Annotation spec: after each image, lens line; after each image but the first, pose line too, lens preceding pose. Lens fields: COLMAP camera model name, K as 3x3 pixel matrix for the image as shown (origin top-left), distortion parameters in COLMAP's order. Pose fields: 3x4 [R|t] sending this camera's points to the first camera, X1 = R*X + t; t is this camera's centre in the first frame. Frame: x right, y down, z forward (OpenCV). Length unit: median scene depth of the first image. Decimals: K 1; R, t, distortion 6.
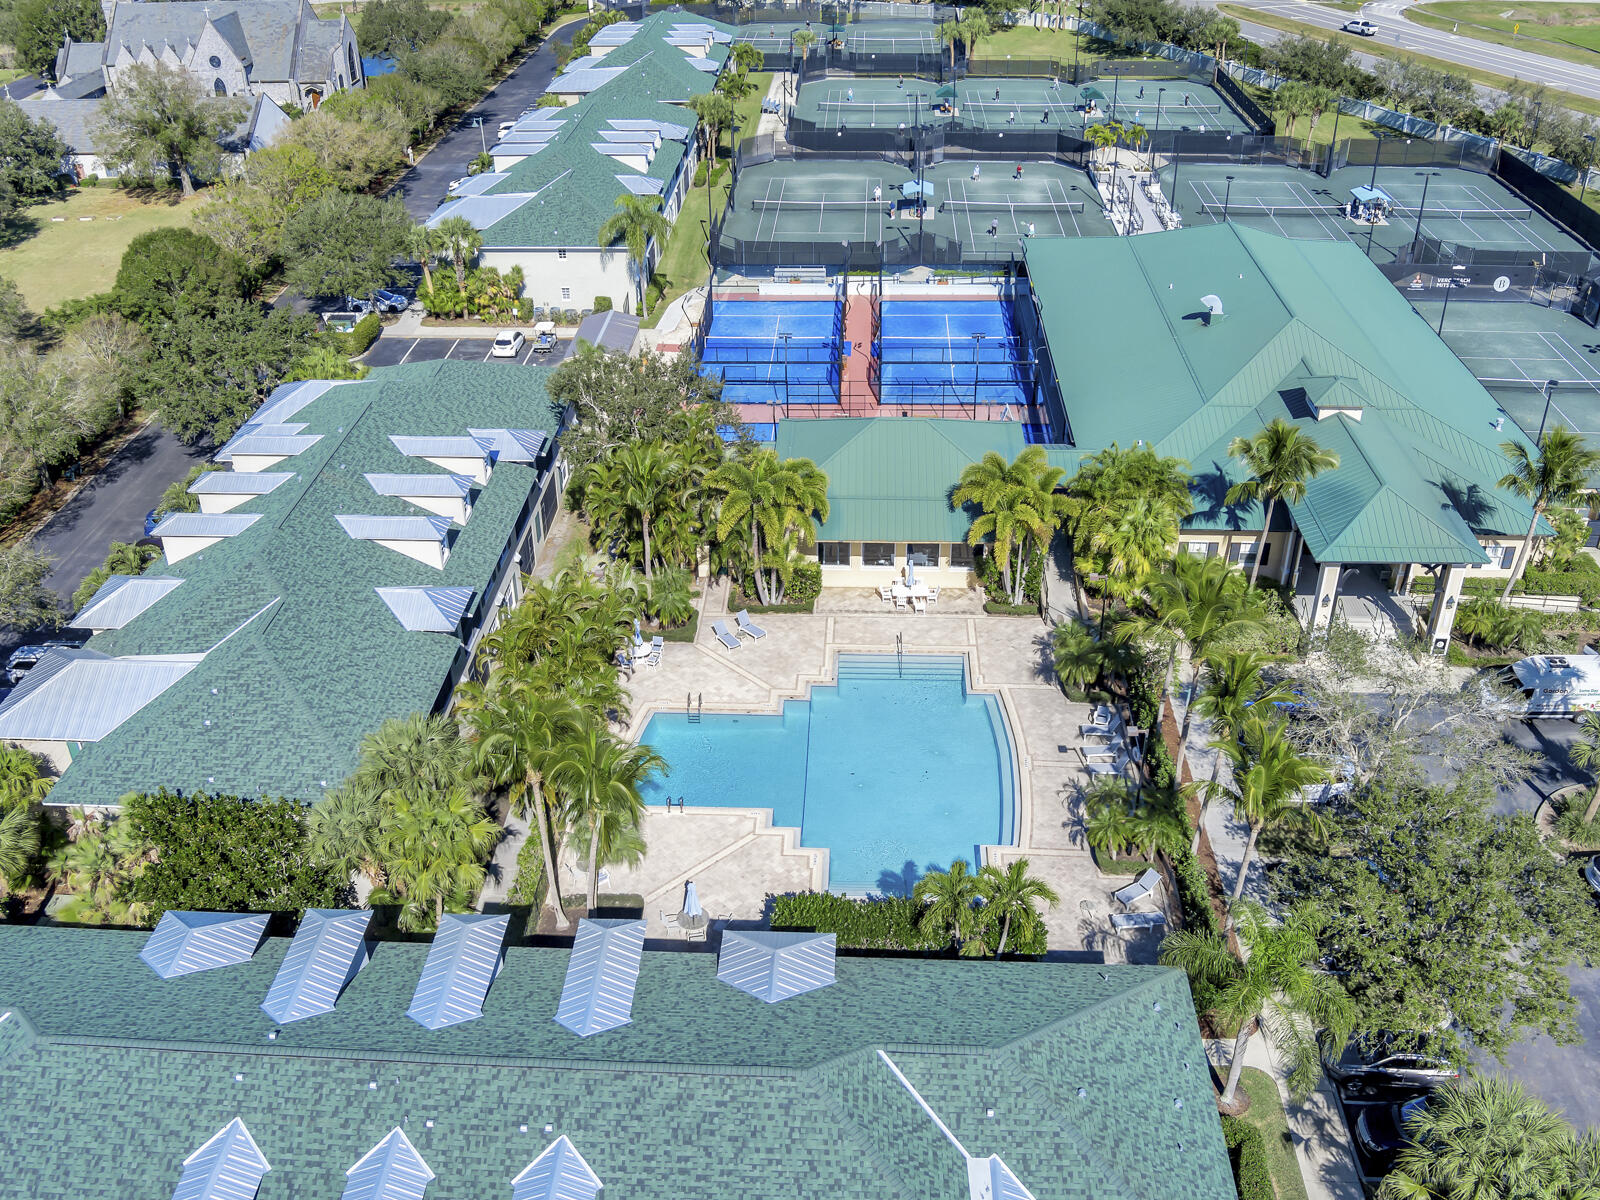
lens RADIAL K [[1418.6, 0, 796.9], [0, 1418.6, 546.5], [0, 0, 1]] dist [0.040763, -0.002903]
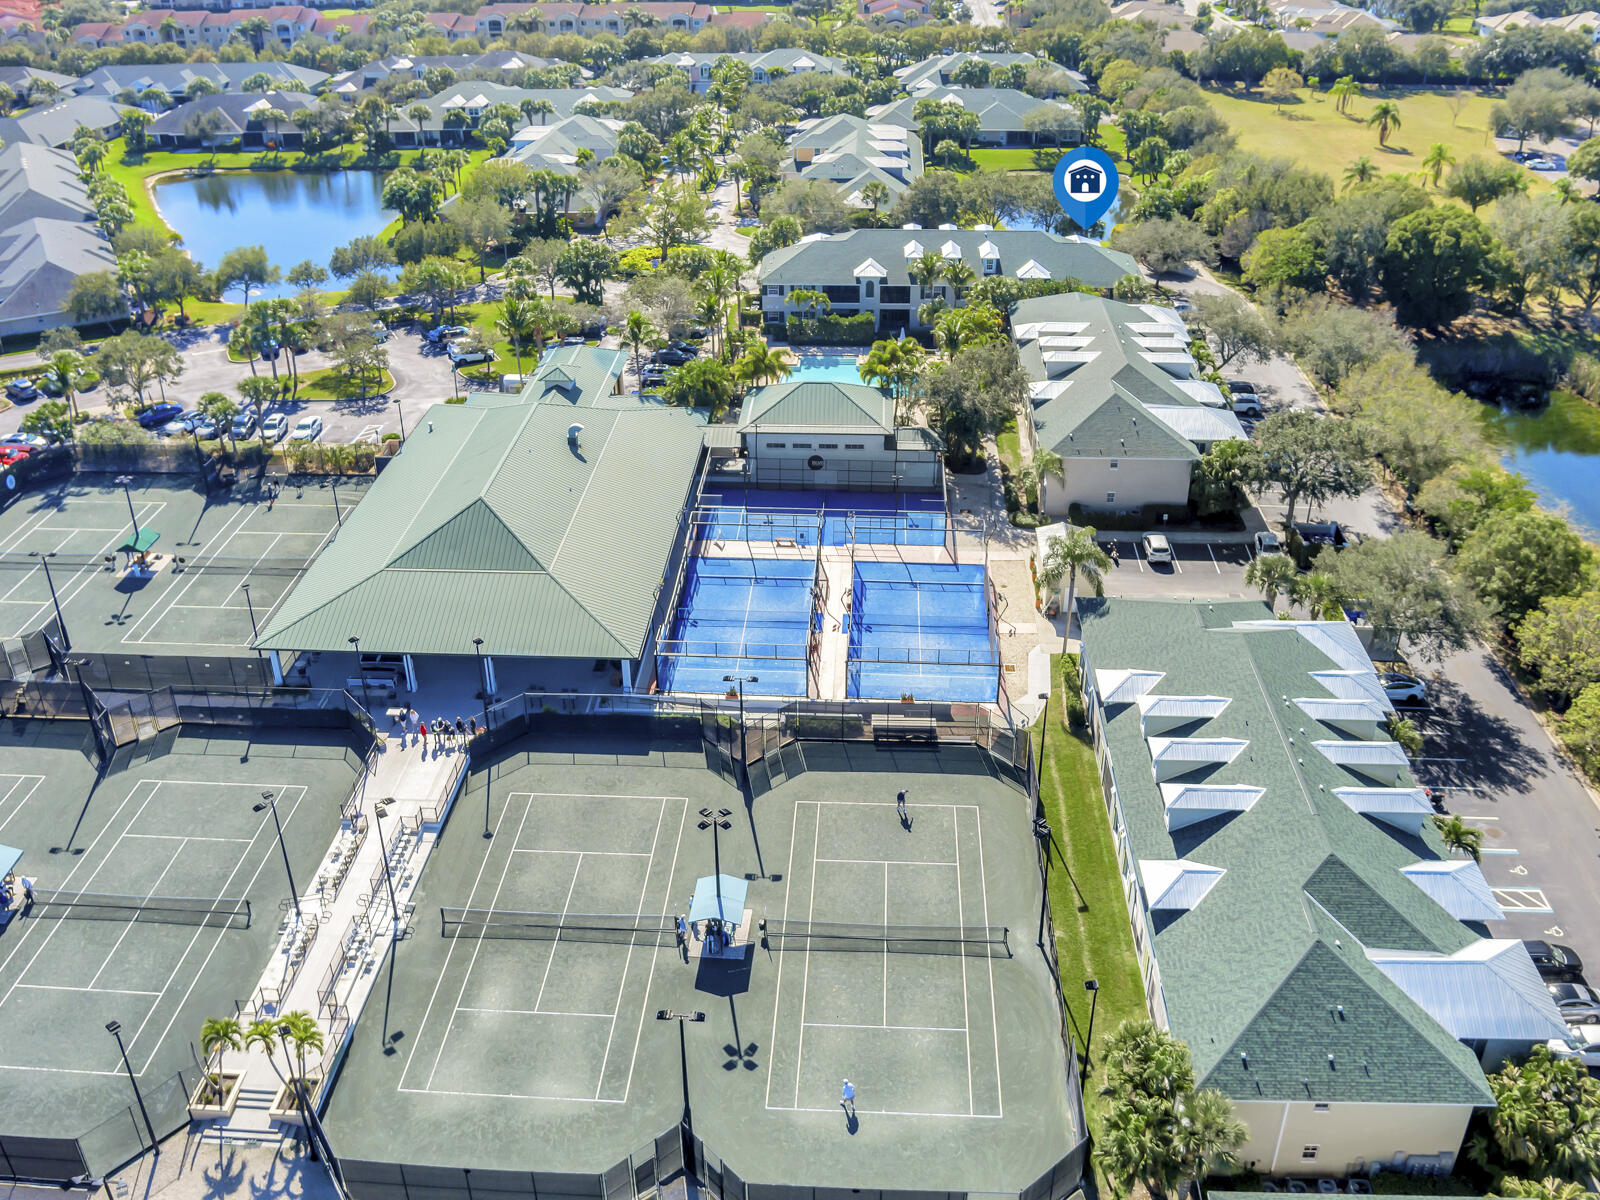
lens RADIAL K [[1454.4, 0, 800.0], [0, 1454.4, 600.0], [0, 0, 1]] dist [-0.016097, 0.030707]
pose [[-0.999456, 0.024656, 0.021899, 0.032020], [0.031298, 0.500013, 0.865452, -0.744863], [0.010389, 0.865667, -0.500513, 1.070729]]
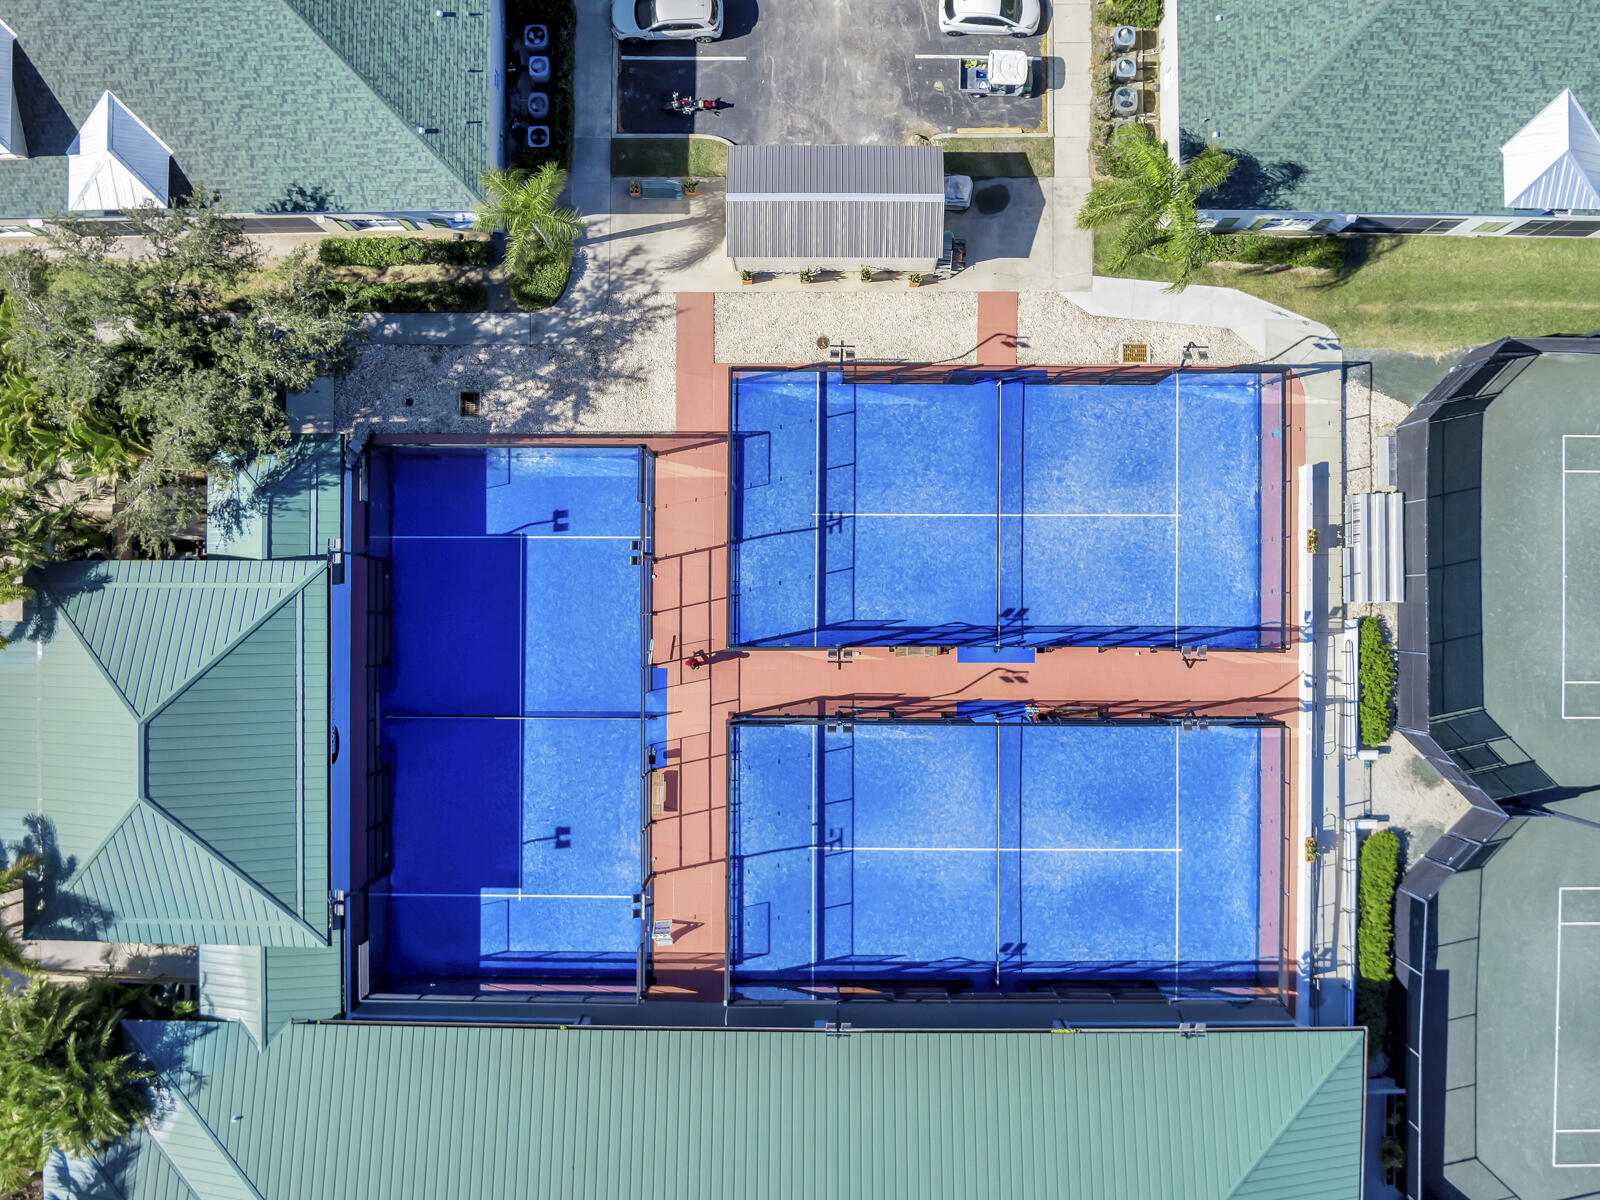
lens RADIAL K [[1454.4, 0, 800.0], [0, 1454.4, 600.0], [0, 0, 1]] dist [-0.016097, 0.030707]
pose [[0.047864, 0.998731, 0.015676, 0.002024], [-0.502382, 0.010506, 0.864582, -0.405500], [0.863320, -0.049257, 0.502247, 0.474680]]
